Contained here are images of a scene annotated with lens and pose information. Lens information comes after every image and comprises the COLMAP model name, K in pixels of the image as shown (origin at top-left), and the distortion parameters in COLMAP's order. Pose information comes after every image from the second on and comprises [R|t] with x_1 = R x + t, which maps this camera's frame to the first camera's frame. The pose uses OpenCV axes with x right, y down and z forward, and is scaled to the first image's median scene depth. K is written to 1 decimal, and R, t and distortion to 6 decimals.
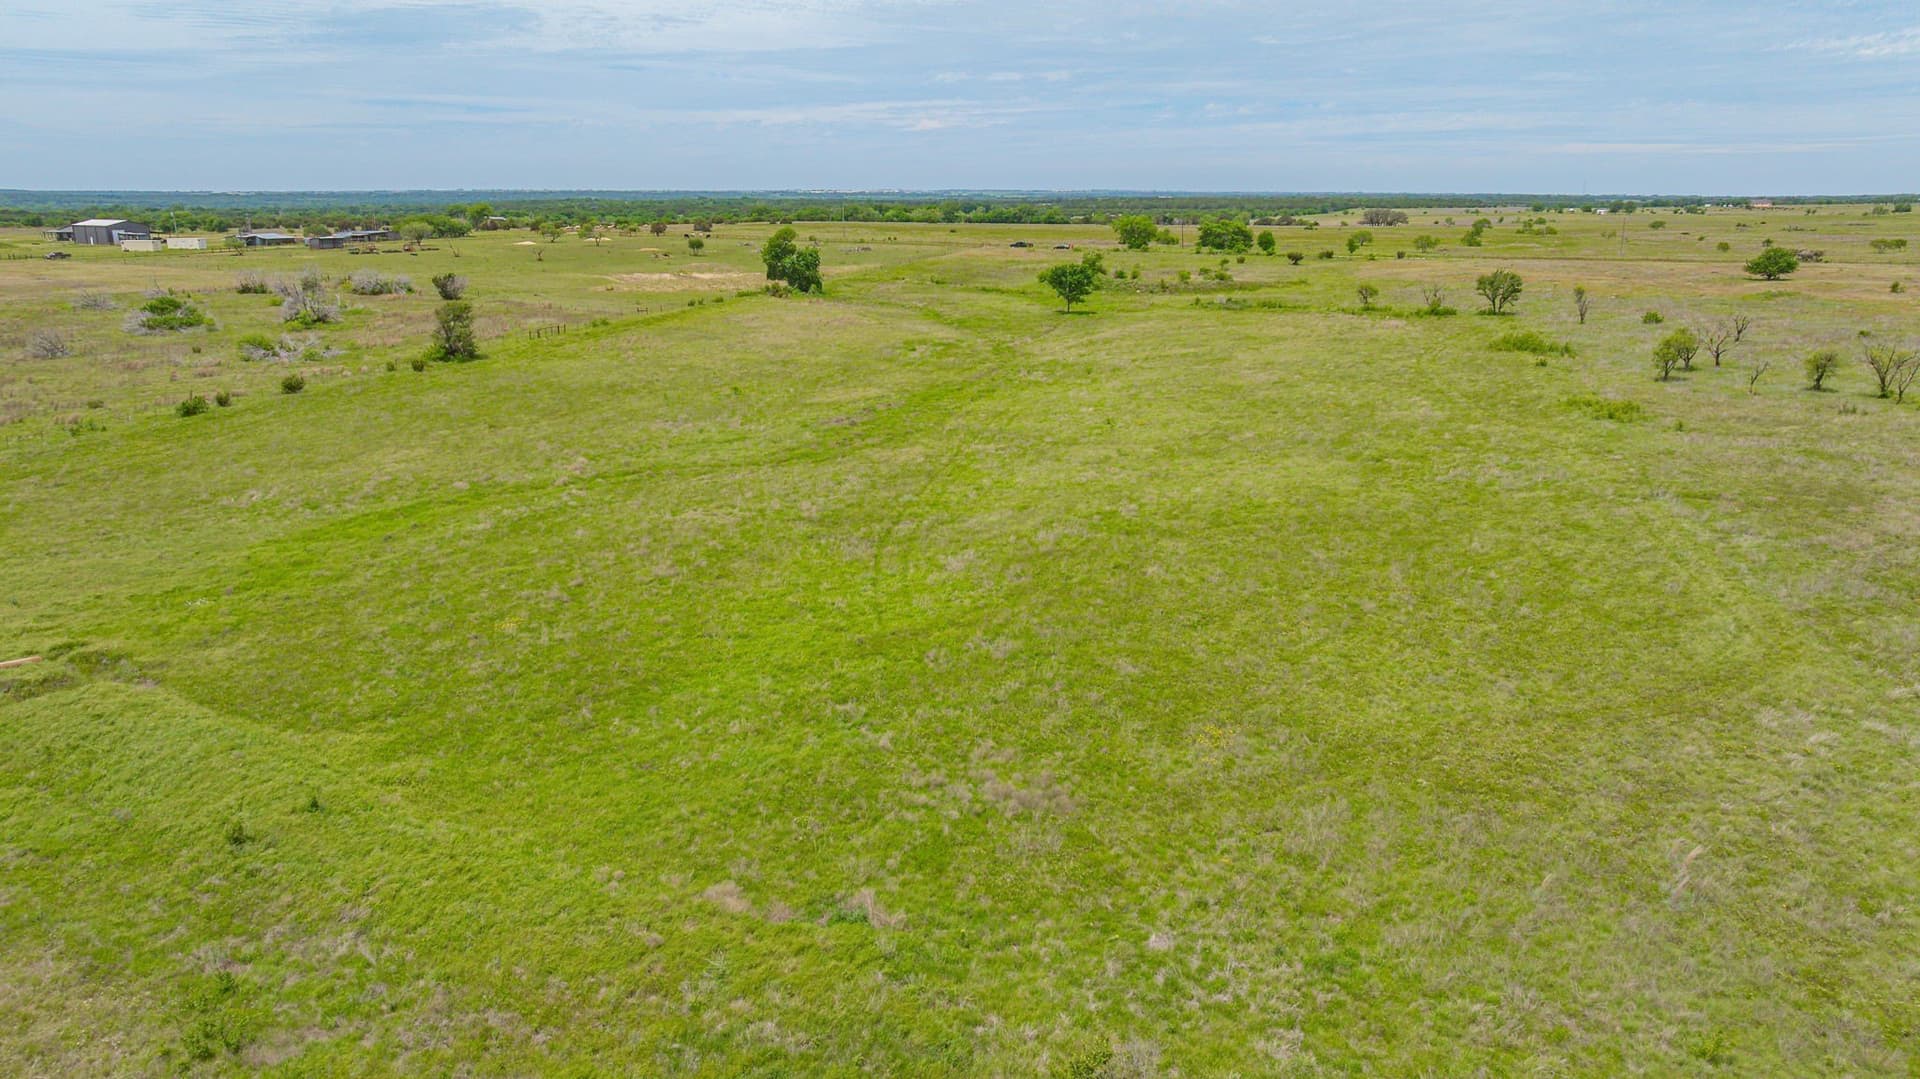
lens RADIAL K [[1357.0, 0, 957.7], [0, 1357.0, 533.2], [0, 0, 1]] dist [-0.044679, 0.043709]
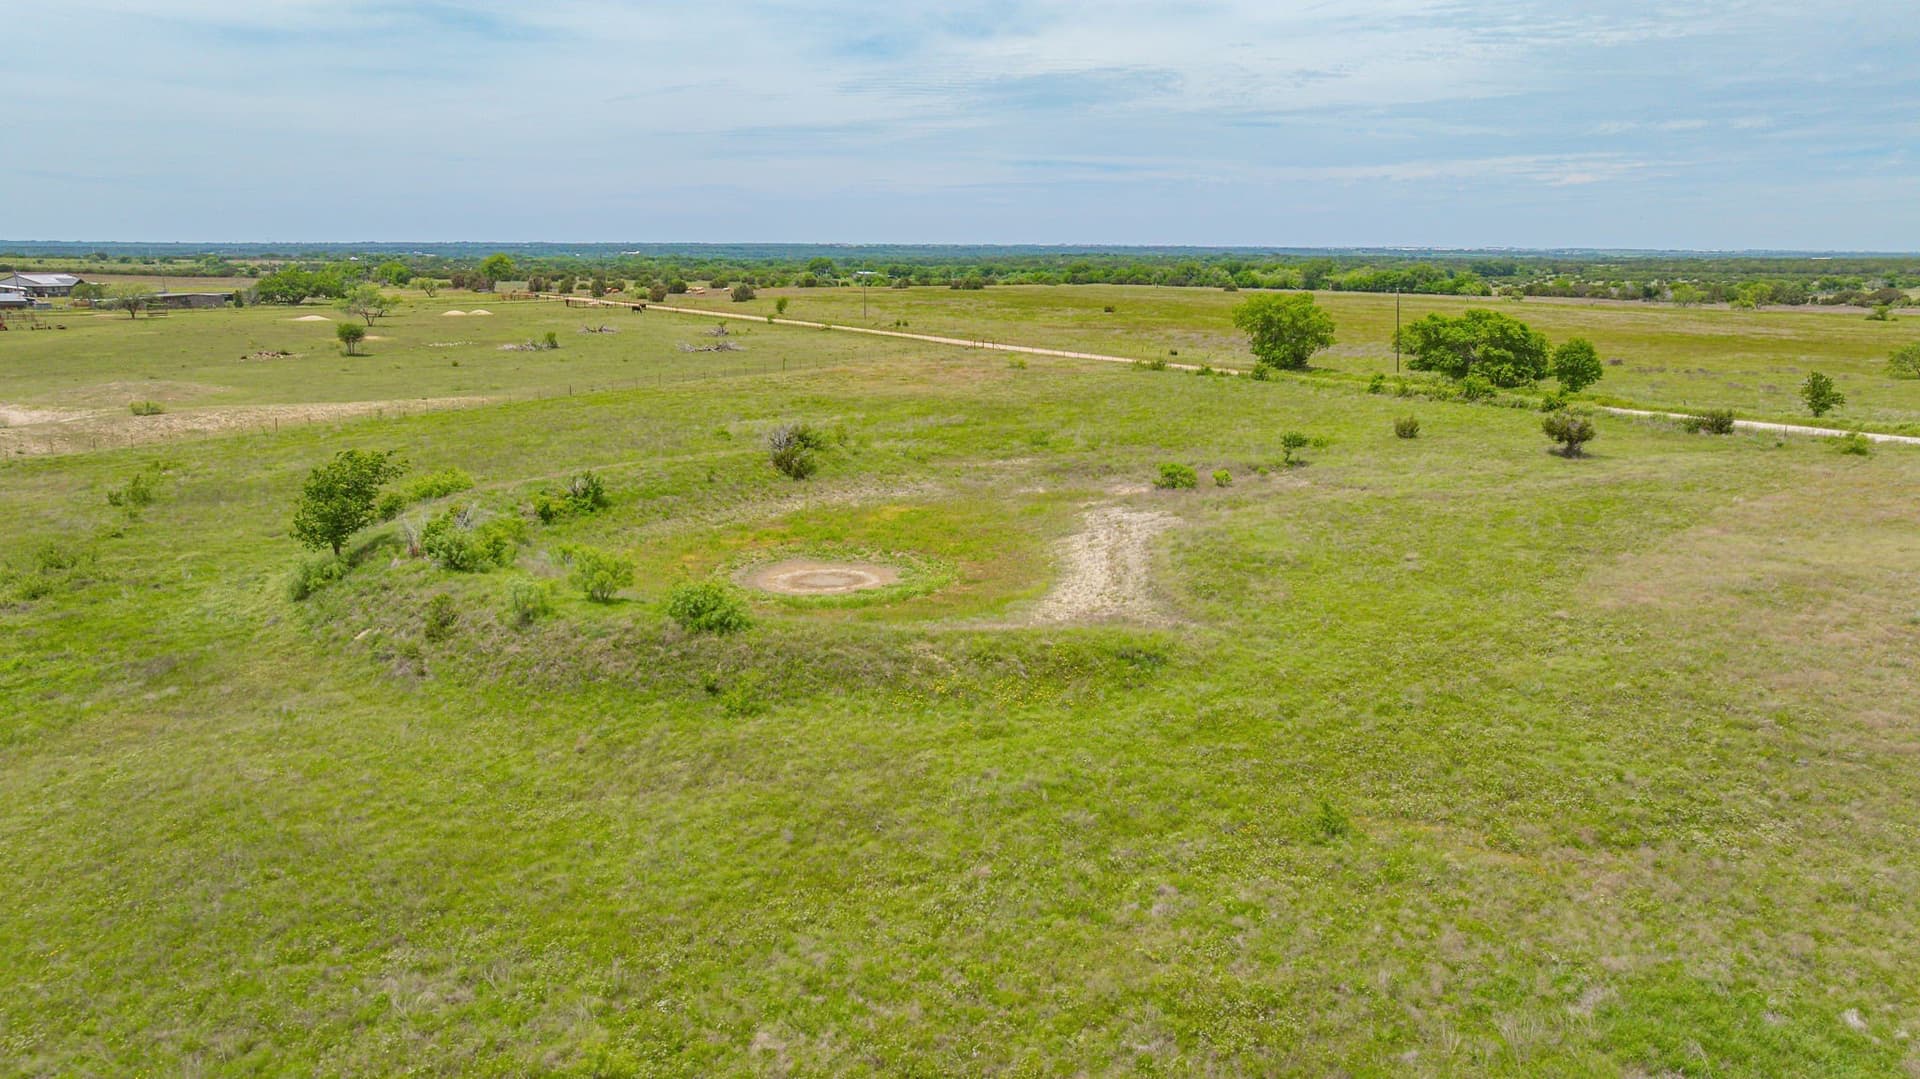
lens RADIAL K [[1357.0, 0, 969.6], [0, 1357.0, 586.8], [0, 0, 1]] dist [-0.044679, 0.043709]
pose [[0.907502, 0.106238, -0.406391, 0.370411], [-0.107141, 0.994030, 0.020604, -0.231099], [0.406154, 0.024843, 0.913467, 0.944842]]
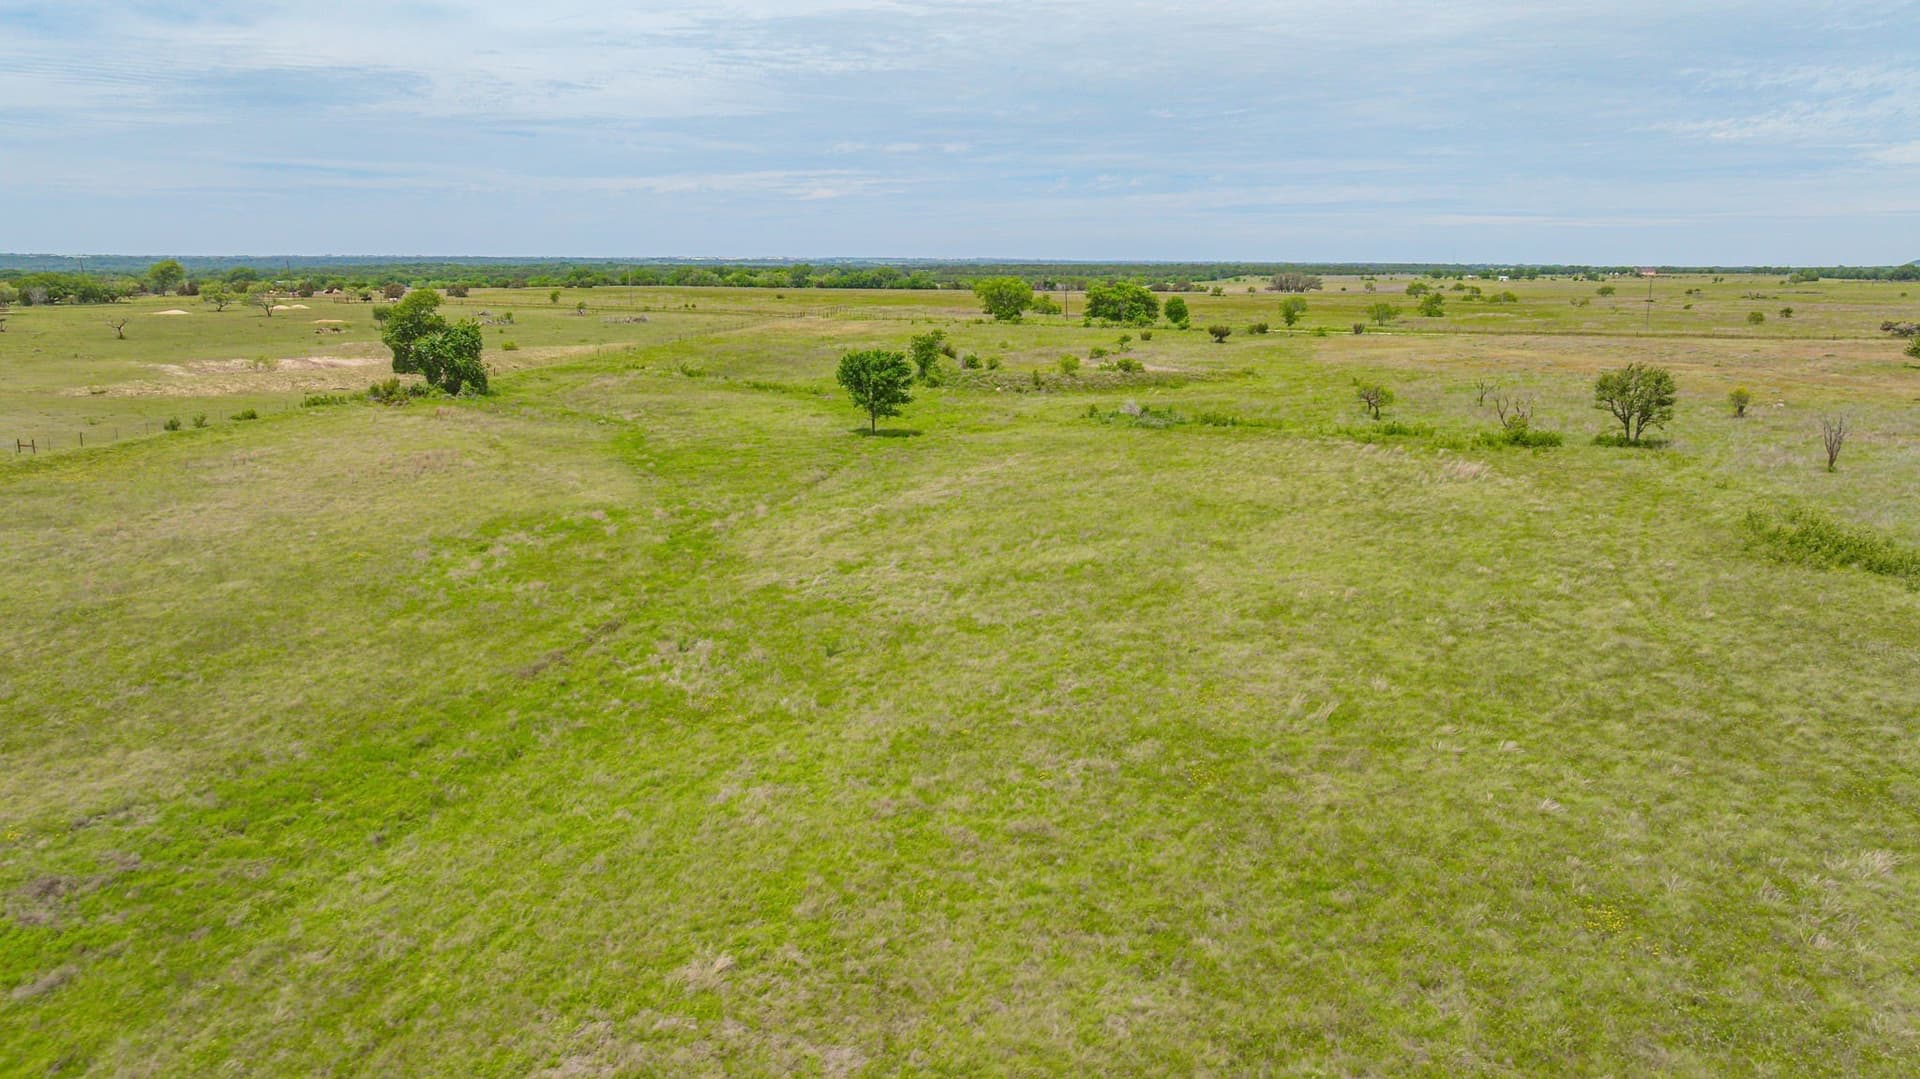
lens RADIAL K [[1357.0, 0, 971.1], [0, 1357.0, 552.4], [0, 0, 1]] dist [-0.044679, 0.043709]
pose [[0.996594, -0.011569, 0.081651, 0.075023], [0.014403, 0.999311, -0.034203, -0.090888], [-0.081199, 0.035263, 0.996074, 0.417654]]
